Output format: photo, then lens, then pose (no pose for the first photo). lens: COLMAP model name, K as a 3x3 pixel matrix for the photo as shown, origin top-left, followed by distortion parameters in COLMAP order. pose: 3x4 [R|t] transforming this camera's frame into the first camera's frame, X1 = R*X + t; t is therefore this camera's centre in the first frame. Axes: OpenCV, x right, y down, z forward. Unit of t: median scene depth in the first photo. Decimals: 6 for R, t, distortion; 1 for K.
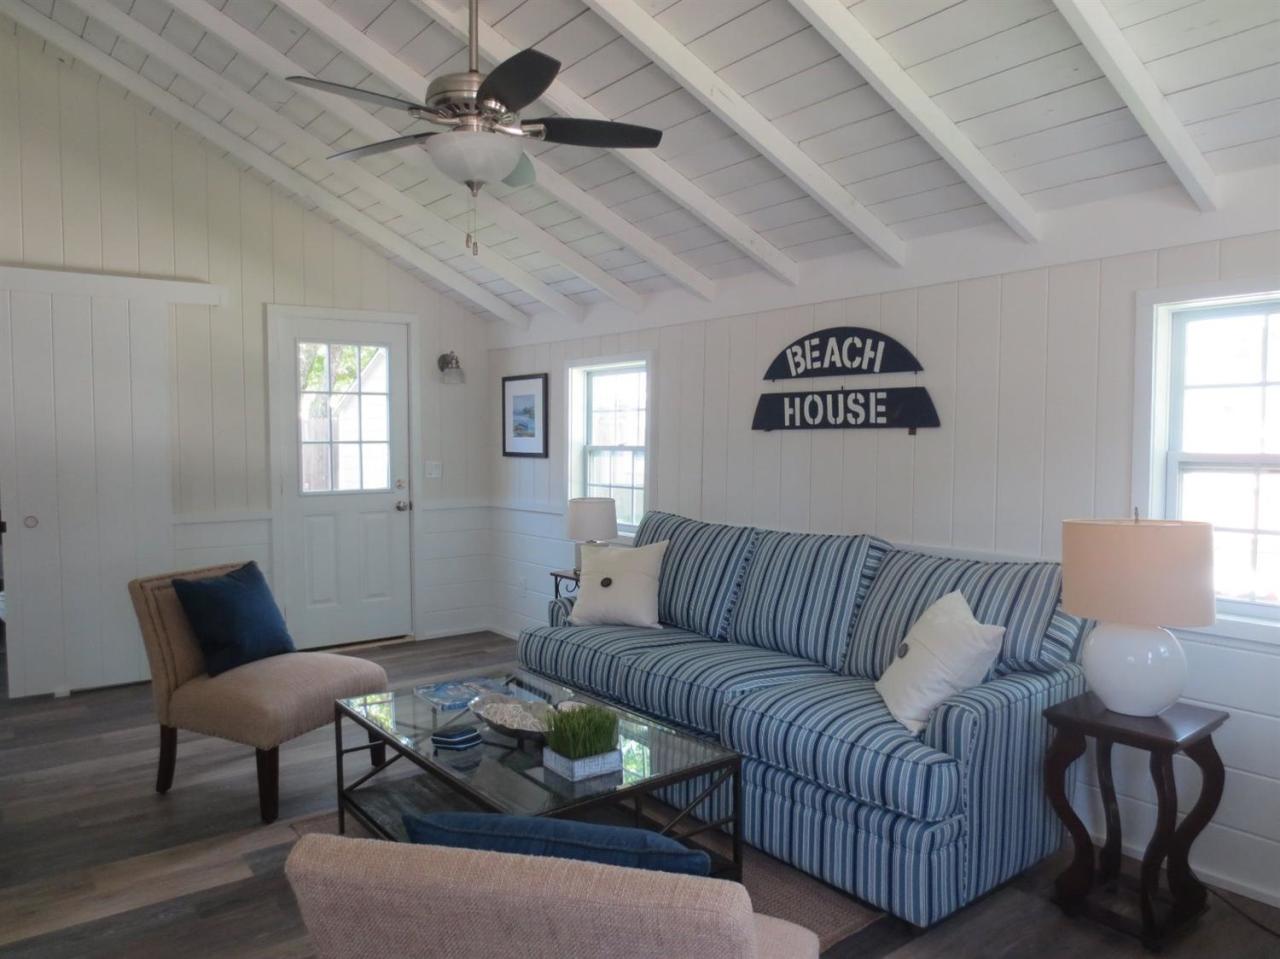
lens RADIAL K [[897.8, 0, 640.0], [0, 897.8, 479.5], [0, 0, 1]] dist [-0.044270, 0.023203]
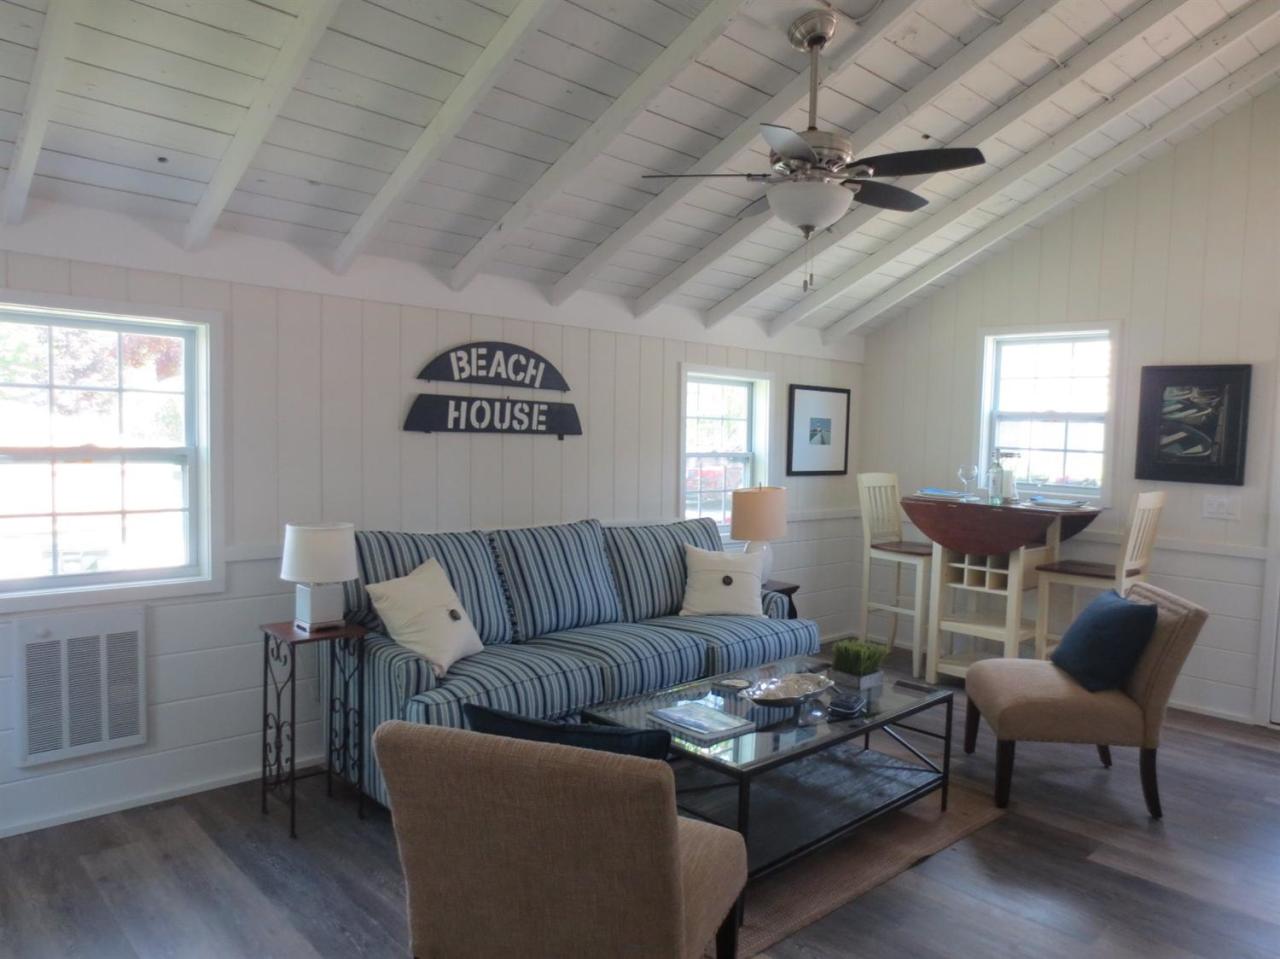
lens RADIAL K [[897.8, 0, 640.0], [0, 897.8, 479.5], [0, 0, 1]] dist [-0.044270, 0.023203]
pose [[-0.108272, -0.056380, 0.992521, -0.918618], [0.011336, 0.998256, 0.057942, -0.062035], [-0.994057, 0.017525, -0.107444, 0.952841]]
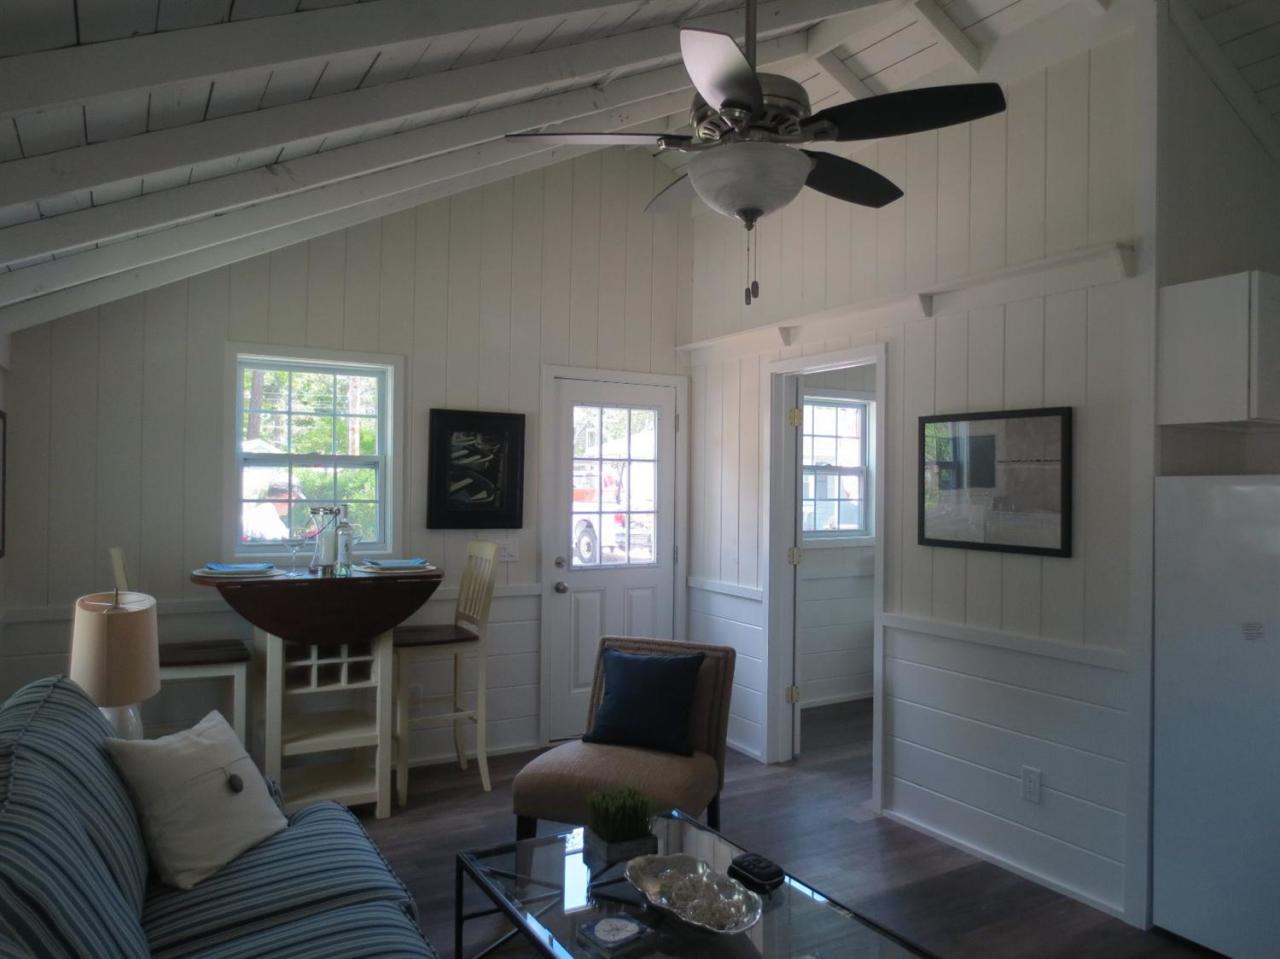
lens RADIAL K [[897.8, 0, 640.0], [0, 897.8, 479.5], [0, 0, 1]] dist [-0.044270, 0.023203]
pose [[-0.990396, -0.008328, 0.138011, -0.150265], [-0.003112, 0.999274, 0.037973, -0.094804], [-0.138227, 0.037179, -0.989703, 1.265594]]
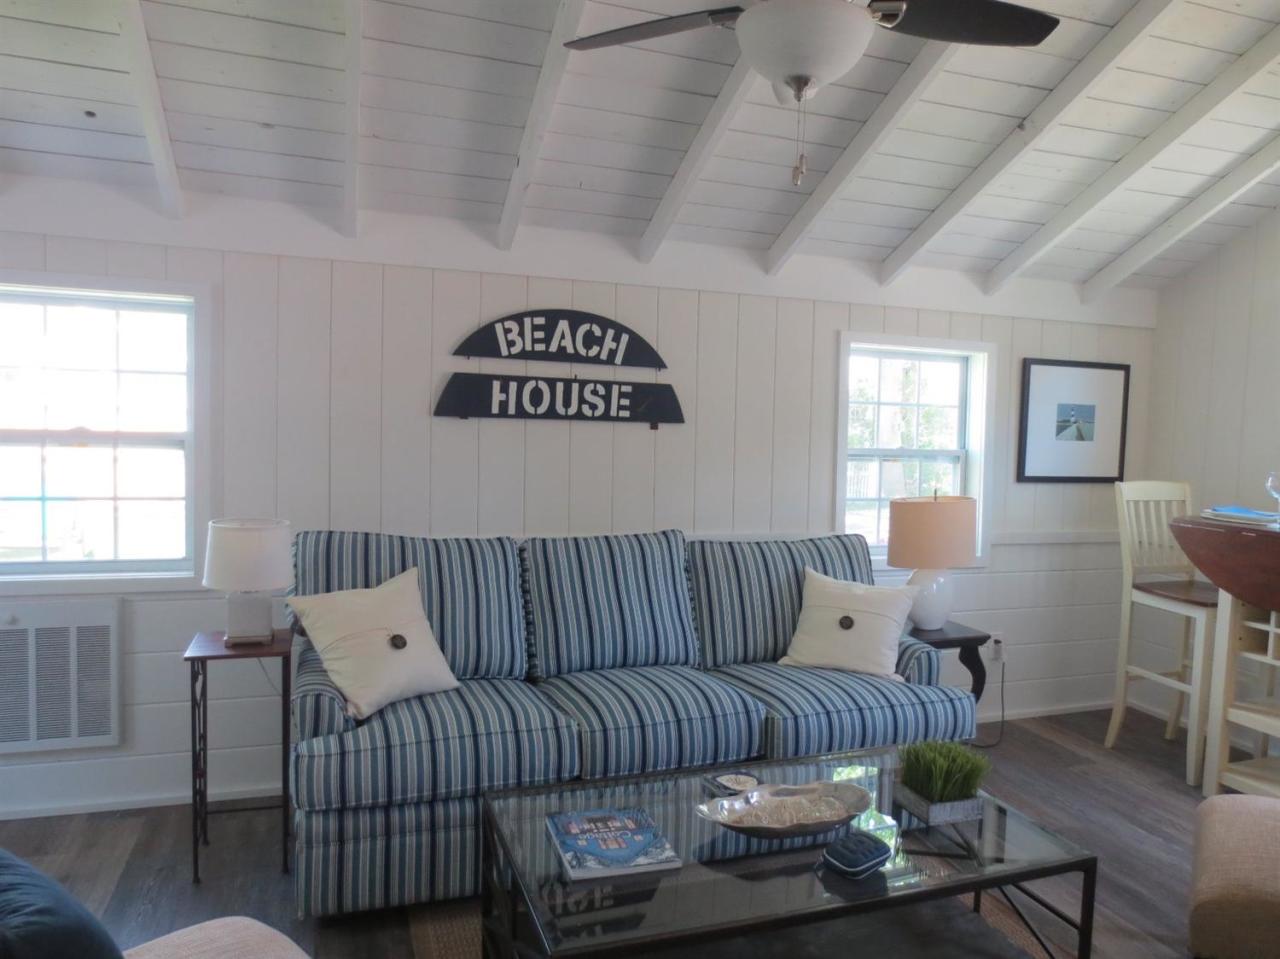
lens RADIAL K [[897.8, 0, 640.0], [0, 897.8, 479.5], [0, 0, 1]] dist [-0.044270, 0.023203]
pose [[0.306600, -0.055227, 0.950235, -0.642181], [0.007928, 0.998429, 0.055471, -0.046301], [-0.951805, -0.009474, 0.306556, 0.646183]]
